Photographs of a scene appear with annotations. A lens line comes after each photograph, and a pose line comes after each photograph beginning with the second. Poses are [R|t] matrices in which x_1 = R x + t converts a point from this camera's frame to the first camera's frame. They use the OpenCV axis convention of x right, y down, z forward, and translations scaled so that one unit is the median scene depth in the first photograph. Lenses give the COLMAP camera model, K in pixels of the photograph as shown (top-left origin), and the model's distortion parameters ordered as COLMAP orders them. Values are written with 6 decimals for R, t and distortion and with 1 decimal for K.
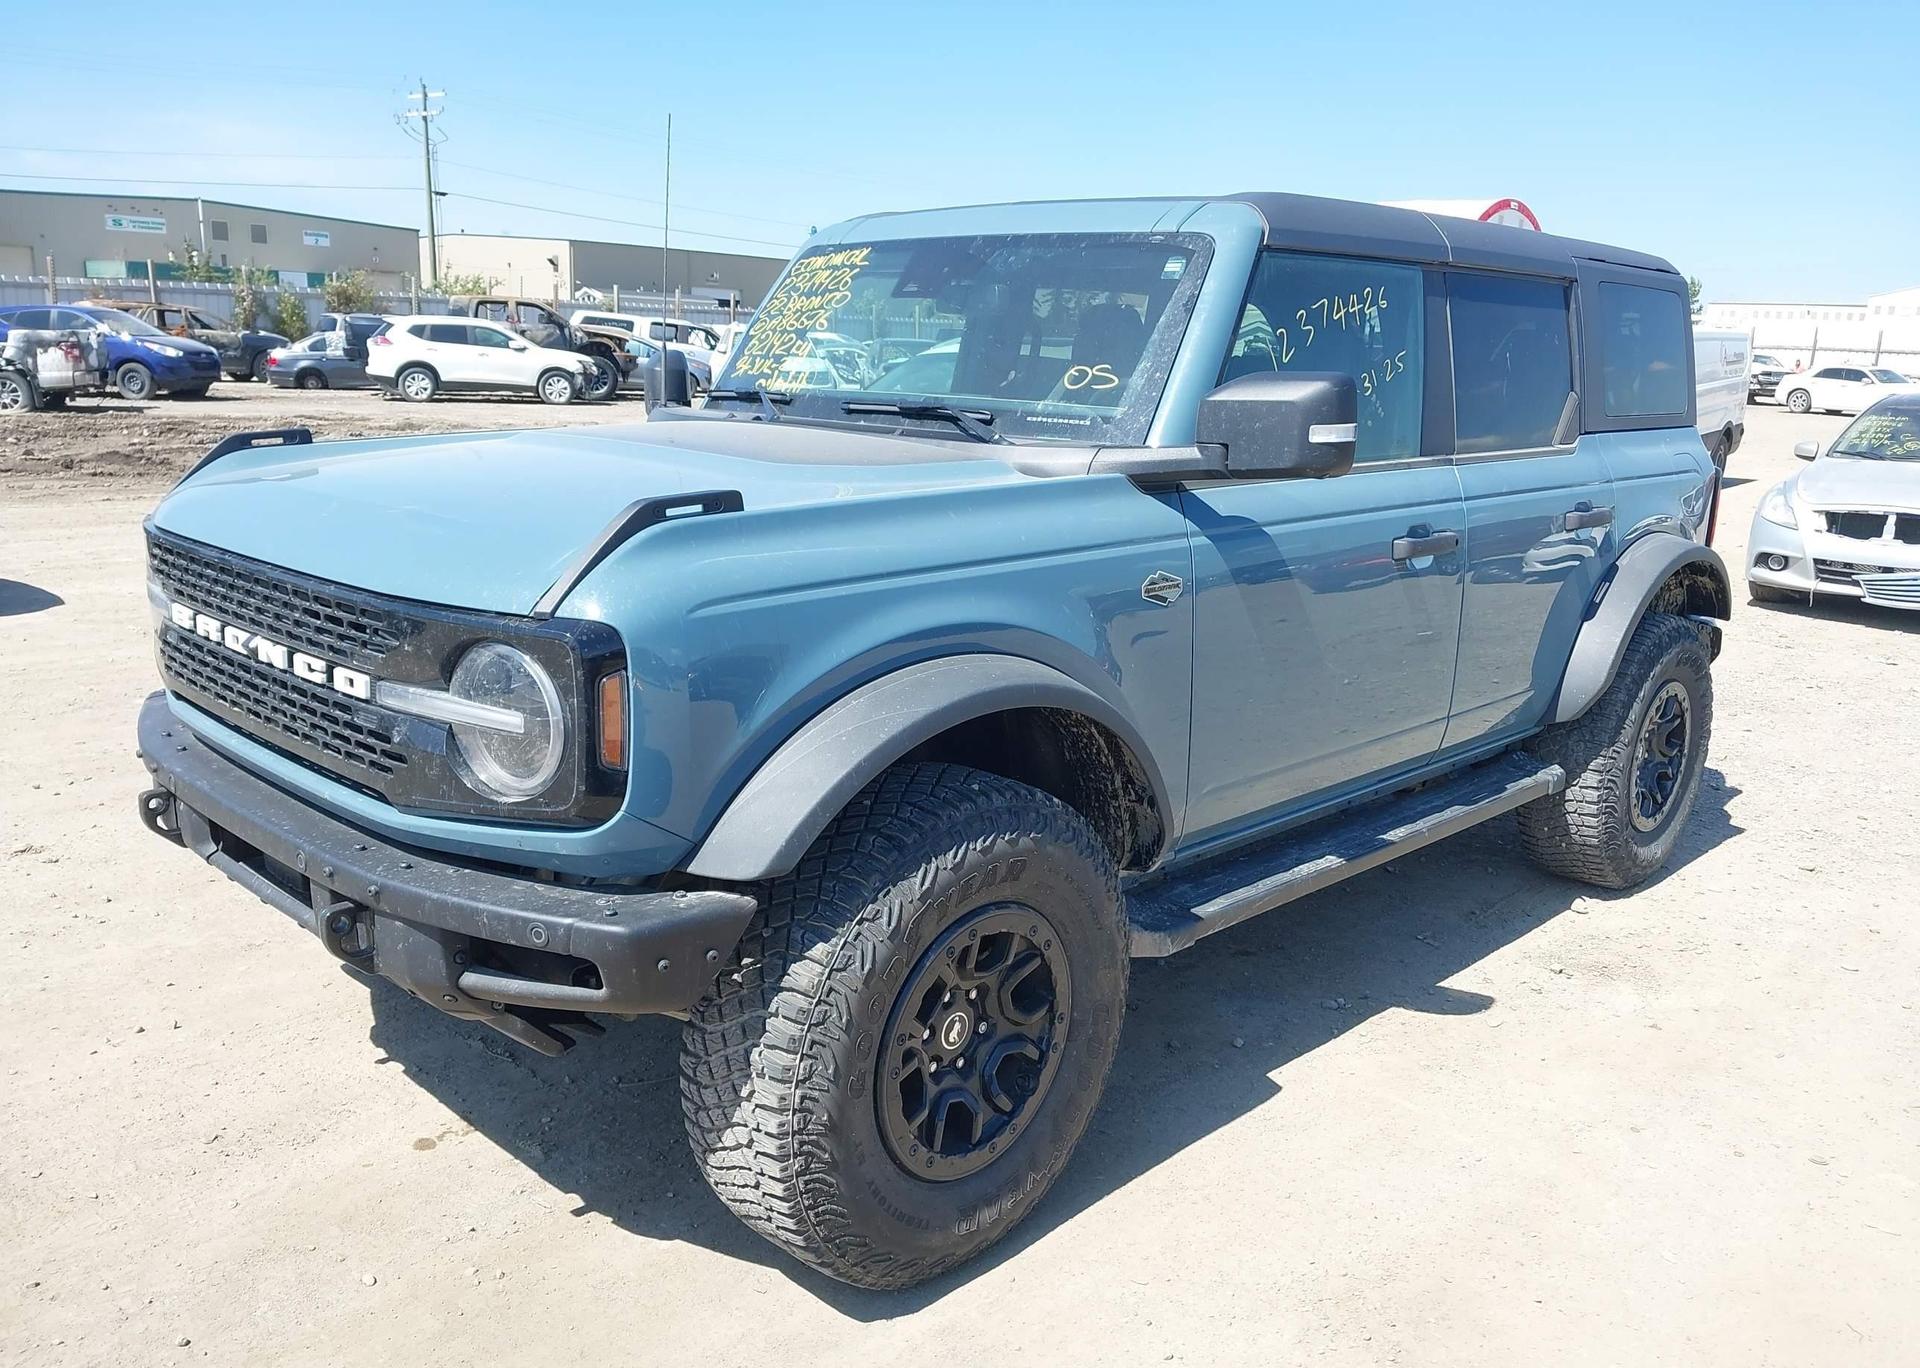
lens RADIAL K [[1533.9, 0, 965.4], [0, 1533.9, 692.4], [0, 0, 1]] dist [0.041734, -0.060440]
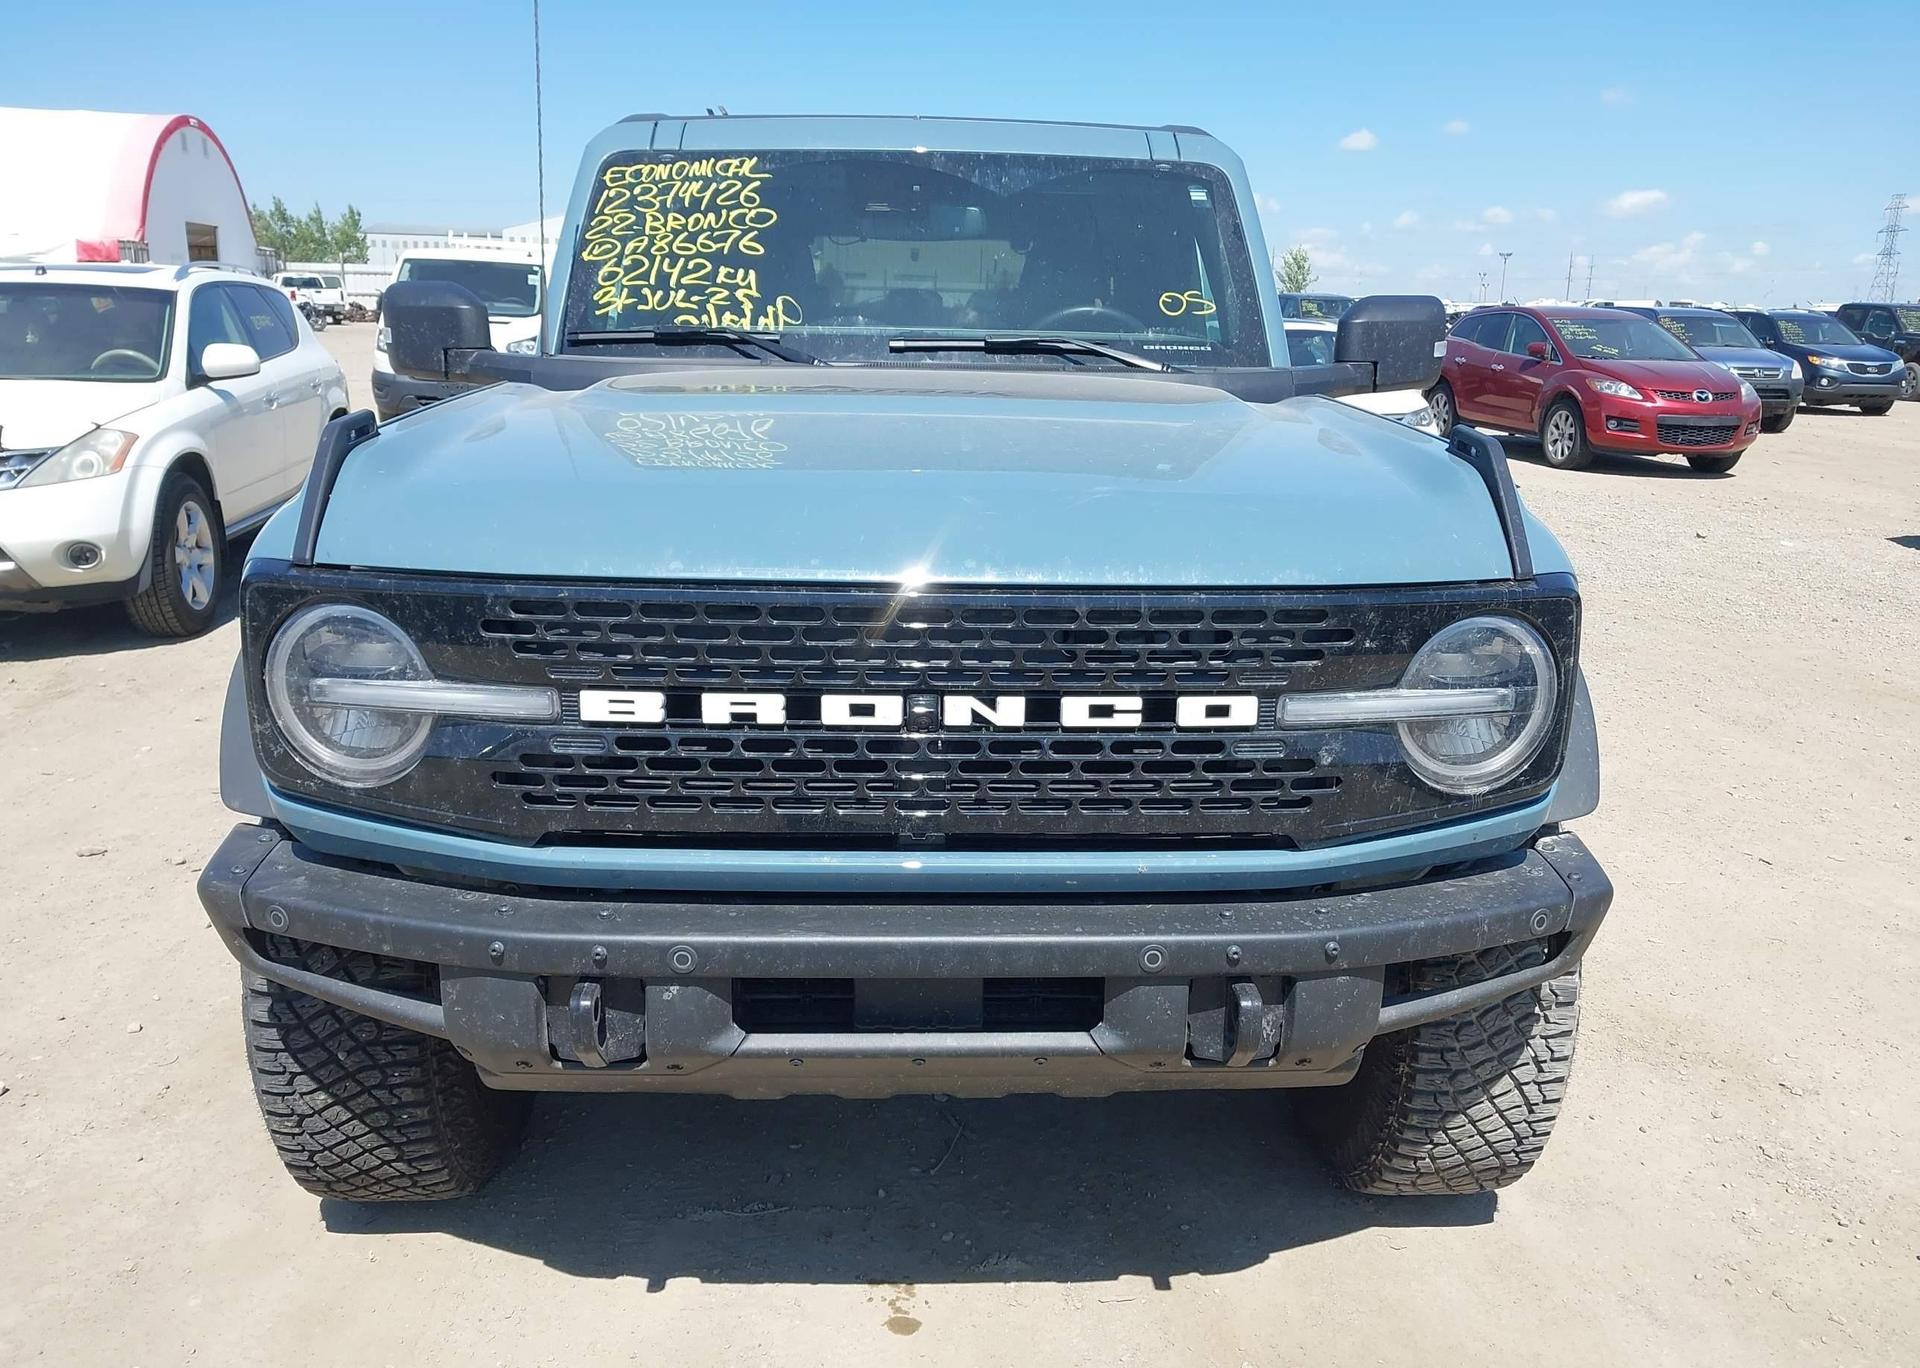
lens RADIAL K [[1519.0, 0, 1005.1], [0, 1519.0, 677.2], [0, 0, 1]] dist [0.052595, -0.113693]
pose [[0.675143, -0.194170, 0.711674, -0.673083], [0.166579, 0.979947, 0.109336, -0.083343], [-0.718633, 0.044733, 0.693949, 0.355987]]
